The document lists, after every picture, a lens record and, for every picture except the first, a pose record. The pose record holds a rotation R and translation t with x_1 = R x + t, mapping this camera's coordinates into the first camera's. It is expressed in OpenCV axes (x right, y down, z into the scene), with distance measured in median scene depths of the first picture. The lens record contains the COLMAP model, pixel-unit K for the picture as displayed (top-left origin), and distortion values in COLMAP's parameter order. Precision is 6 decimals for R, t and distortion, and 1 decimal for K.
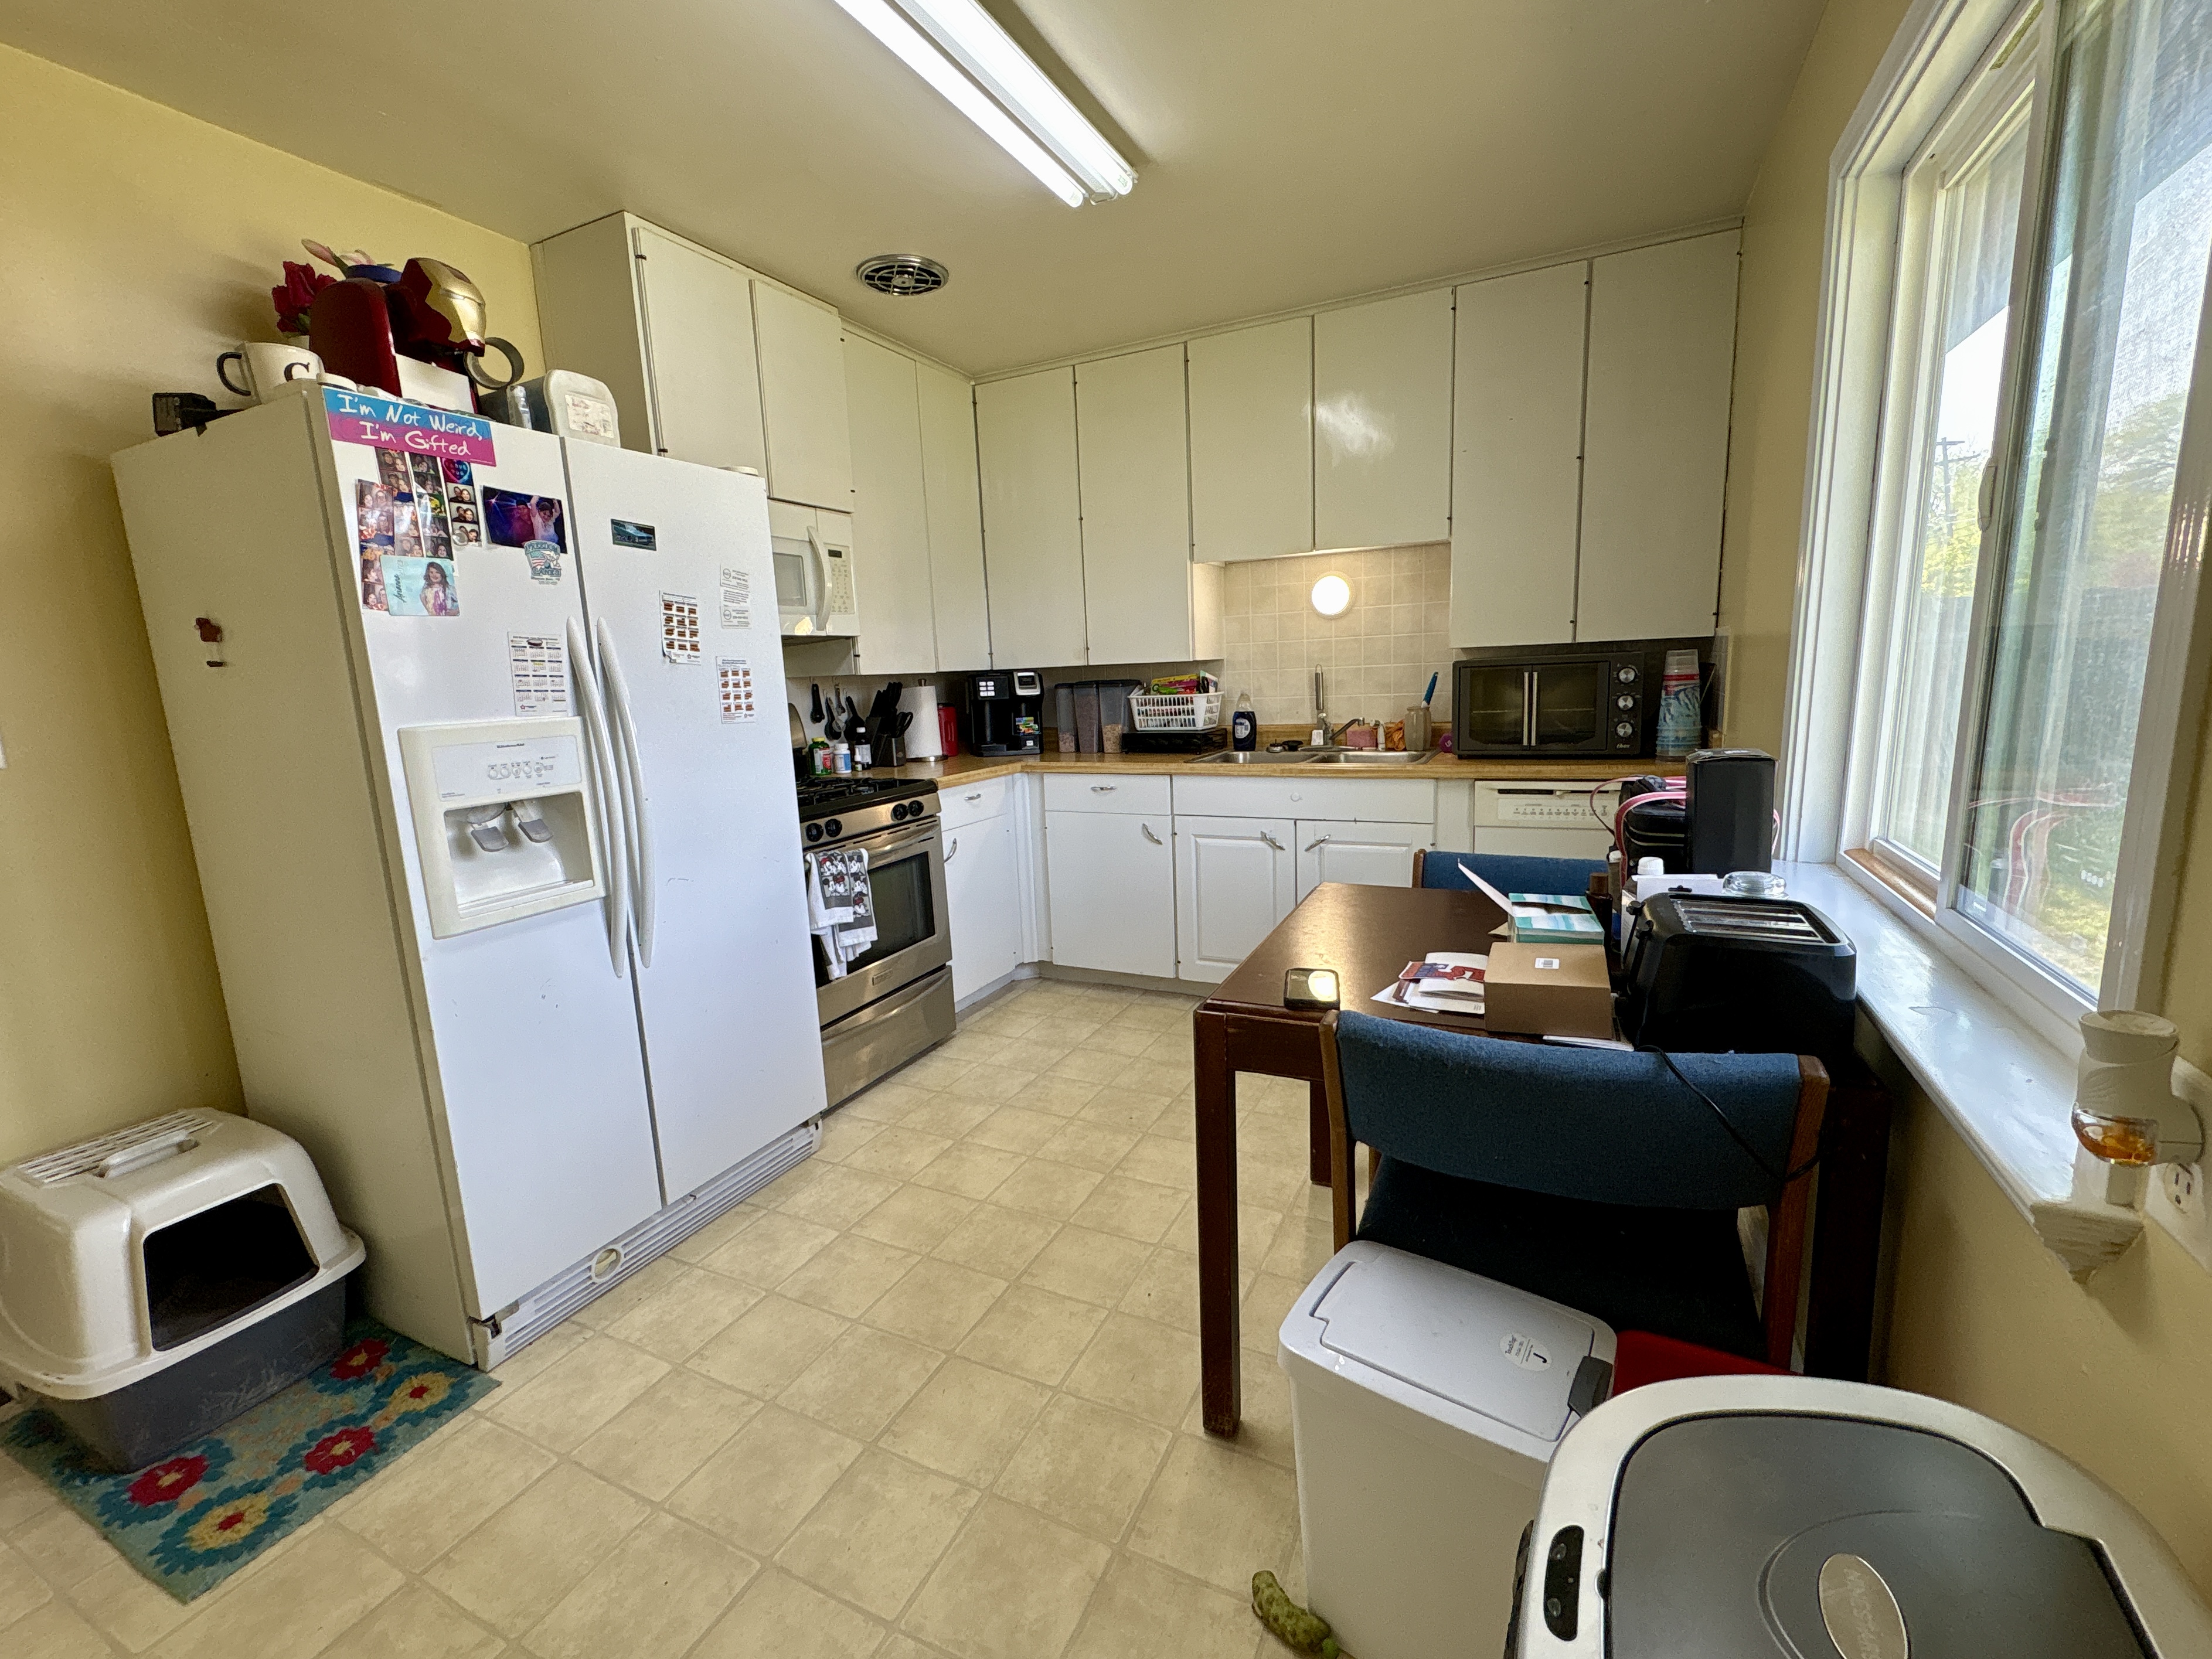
lens RADIAL K [[955.2, 0, 1106.0], [0, 955.2, 829.5], [0, 0, 1]] dist [0.001113, -0.000105]
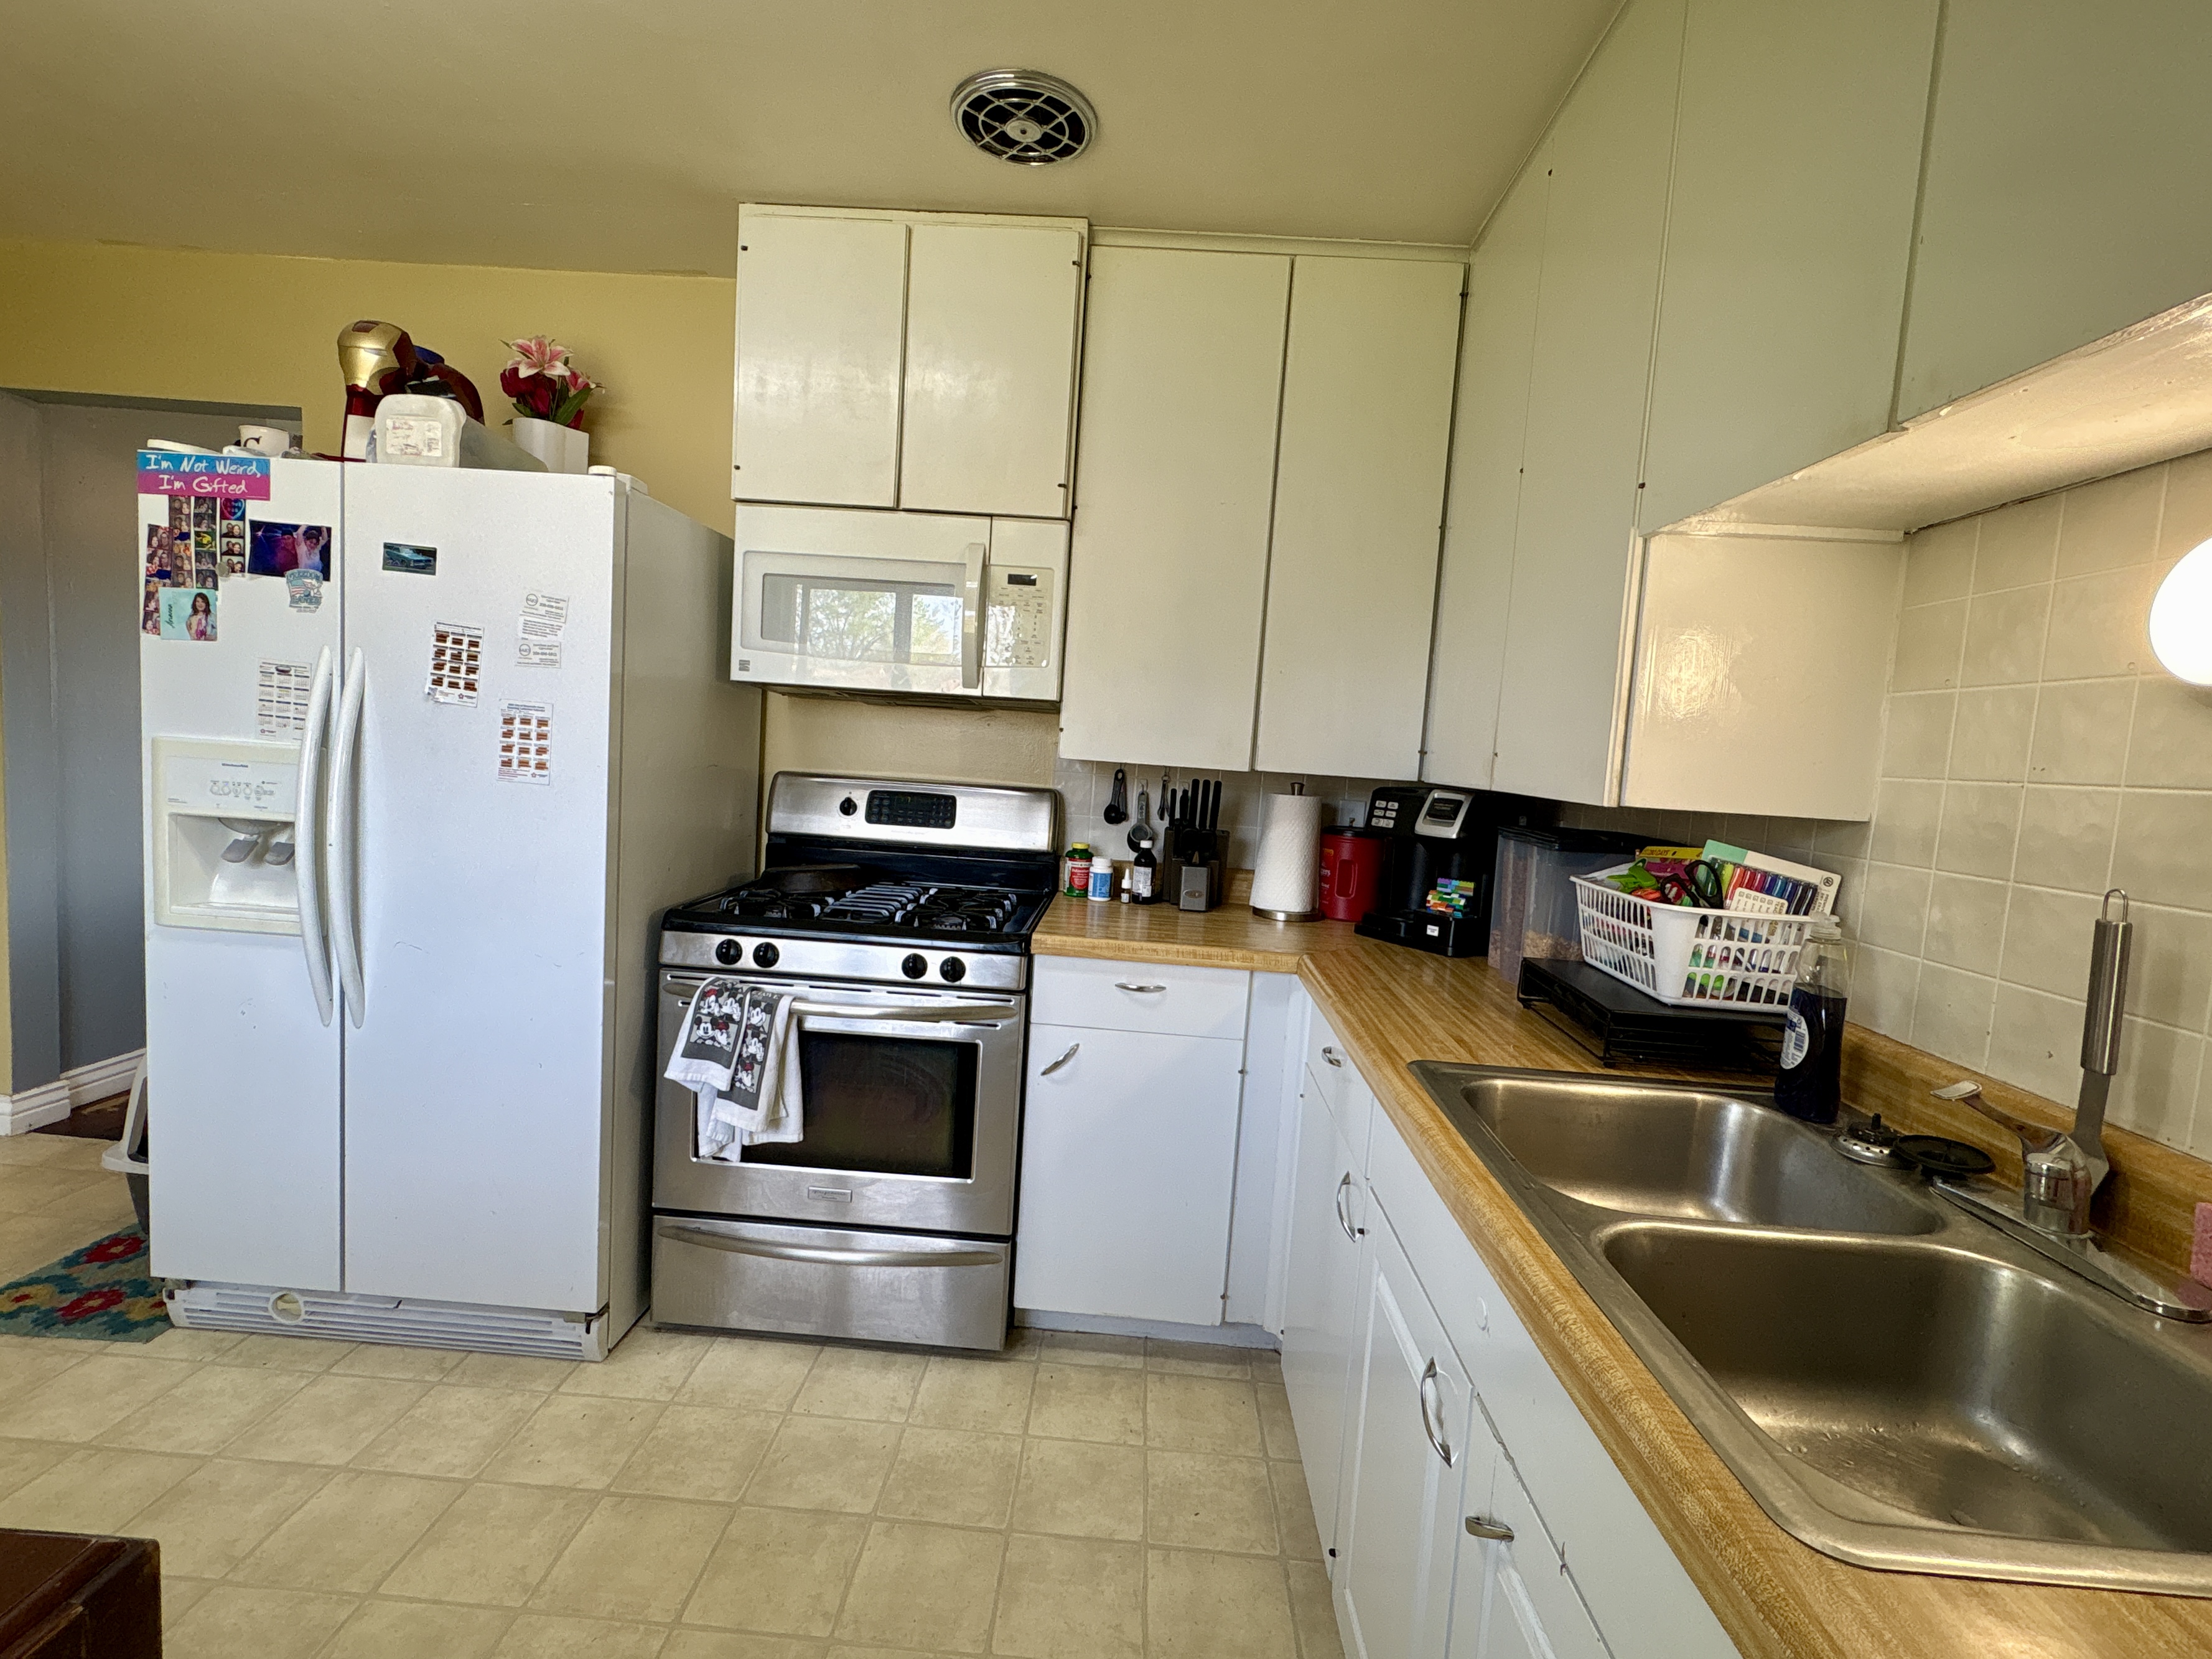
lens RADIAL K [[1005.5, 0, 1106.0], [0, 1005.5, 829.5], [0, 0, 1]] dist [0.000404, -0.000124]
pose [[0.393346, 0.146176, -0.907695, 0.430580], [-0.232614, 0.970981, 0.055566, -0.173001], [0.889477, 0.189286, 0.415934, 0.805625]]
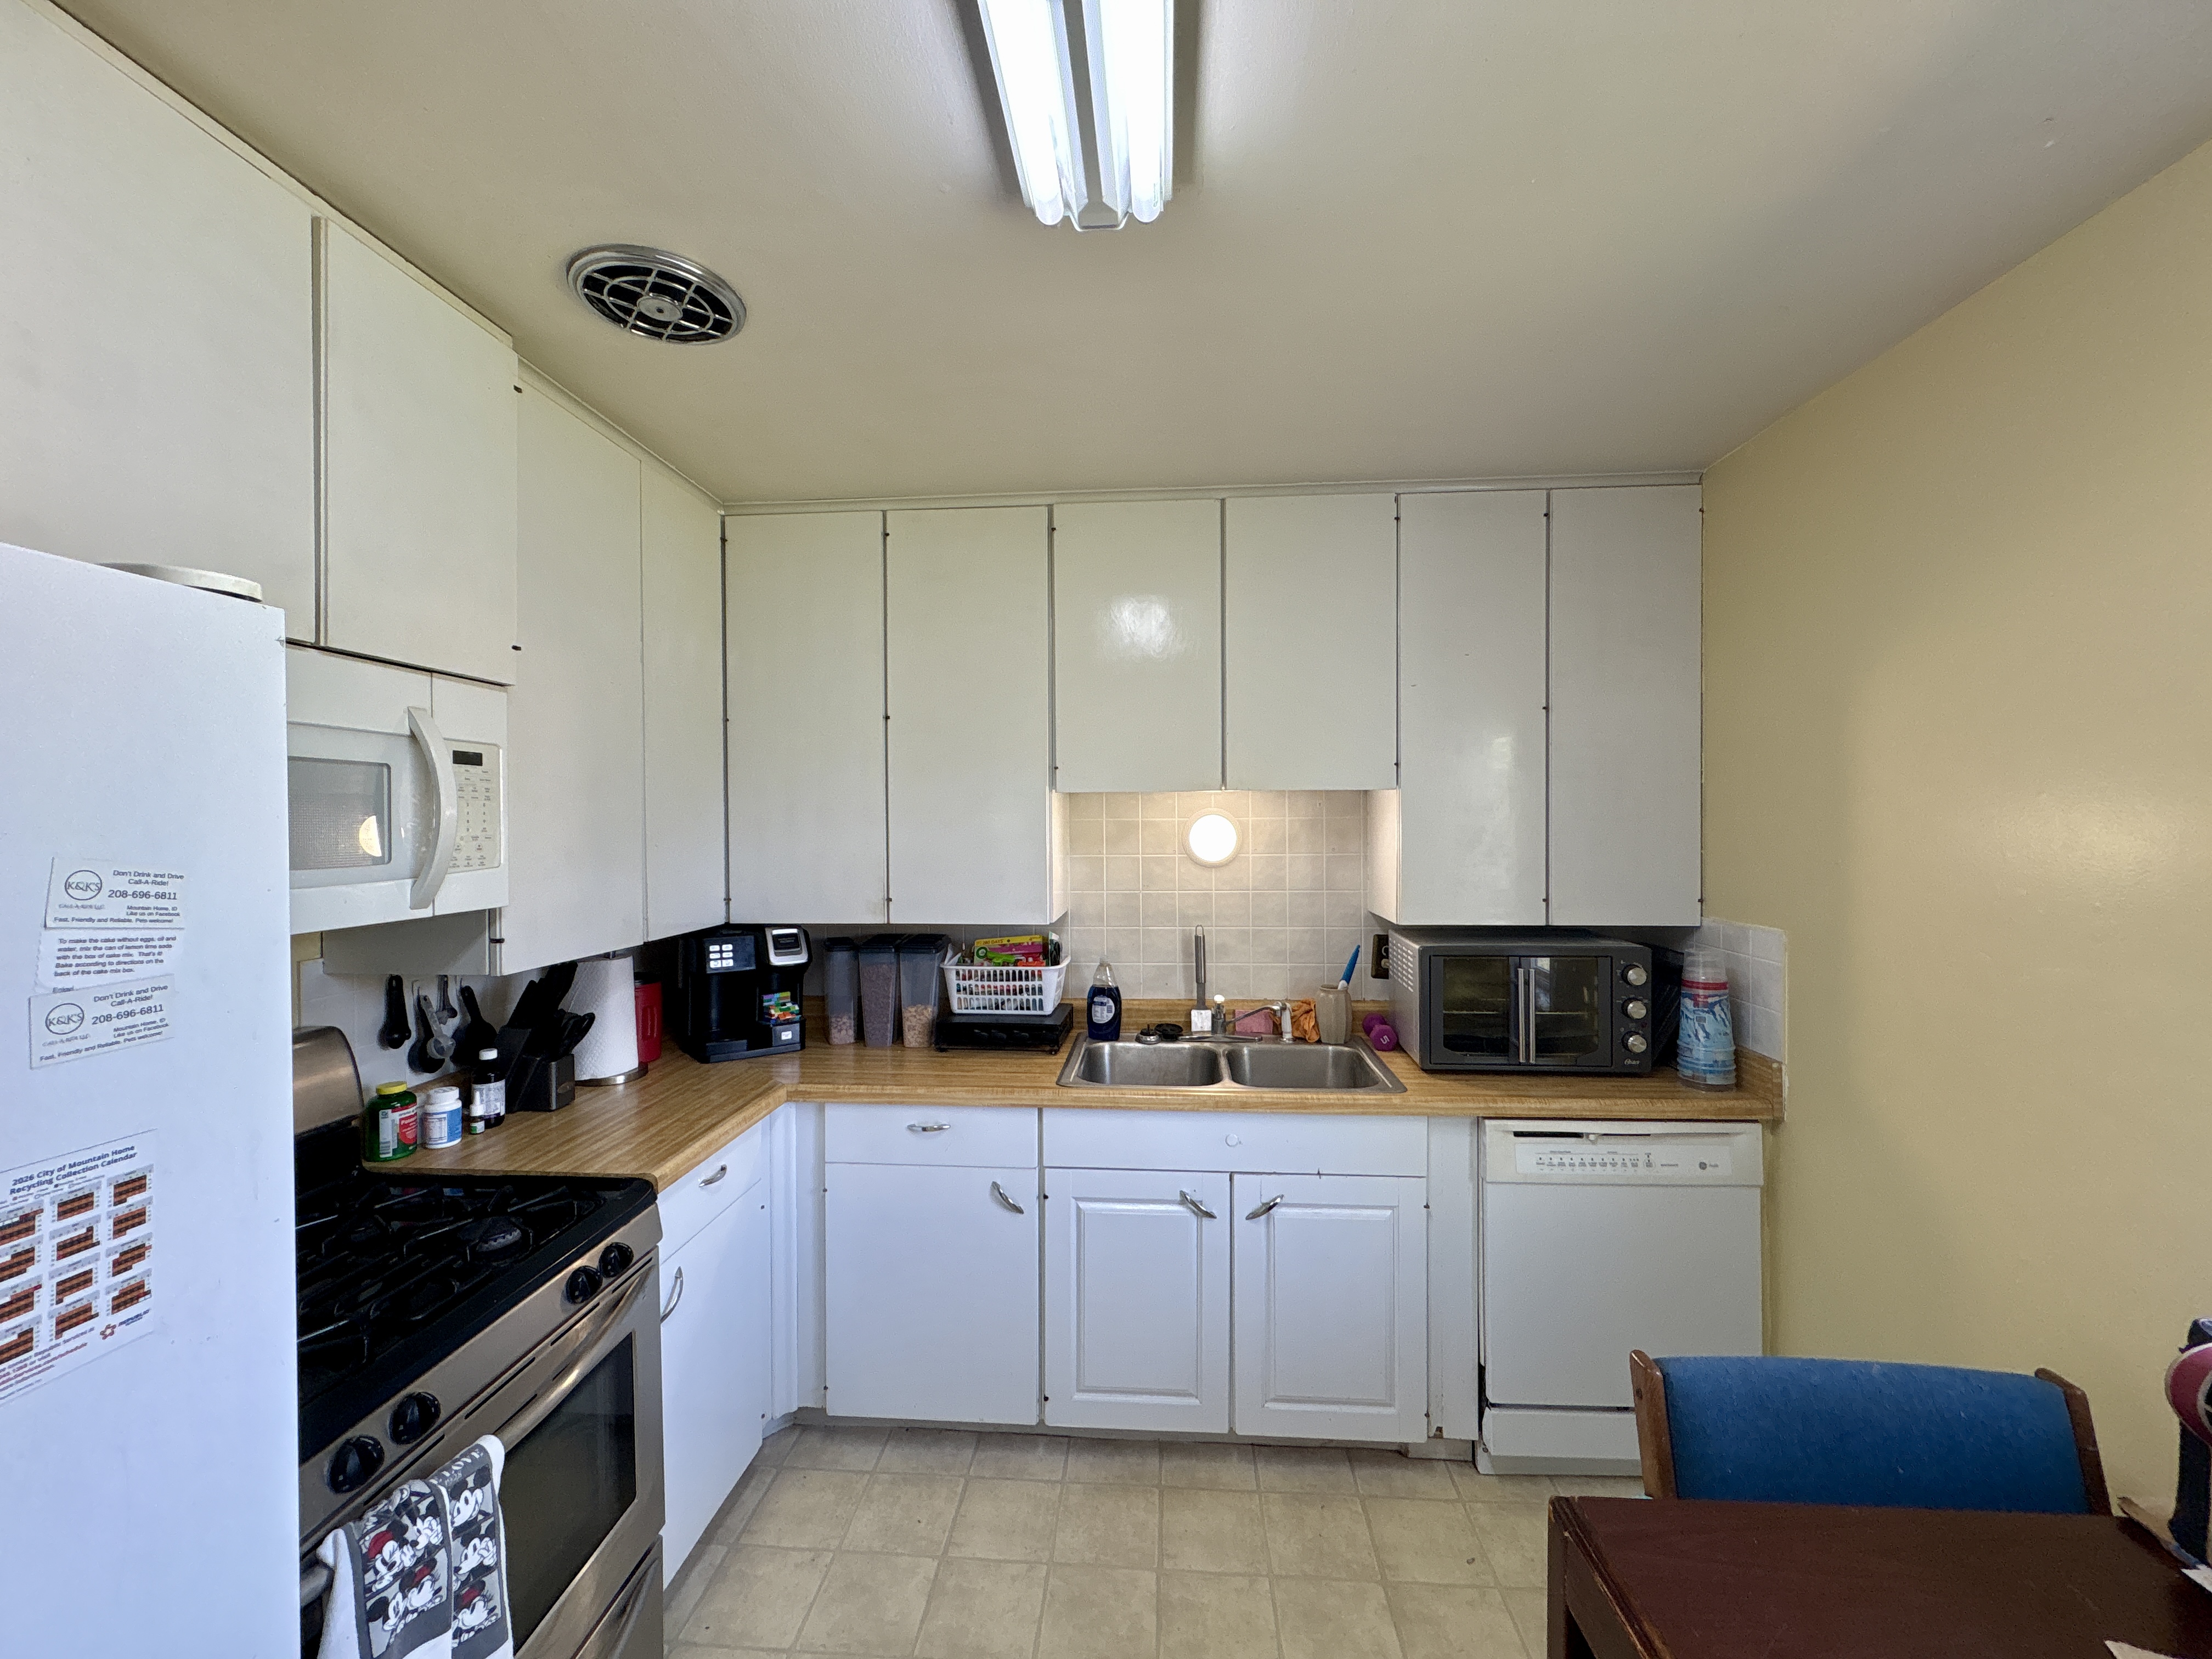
lens RADIAL K [[885.8, 0, 1108.9], [0, 885.8, 828.2], [0, 0, 1]] dist [0.000431, 0.000047]
pose [[0.926093, 0.035032, 0.375665, -0.142159], [0.028080, 0.986519, -0.161220, -0.166440], [-0.376248, 0.159853, 0.912625, 0.439830]]
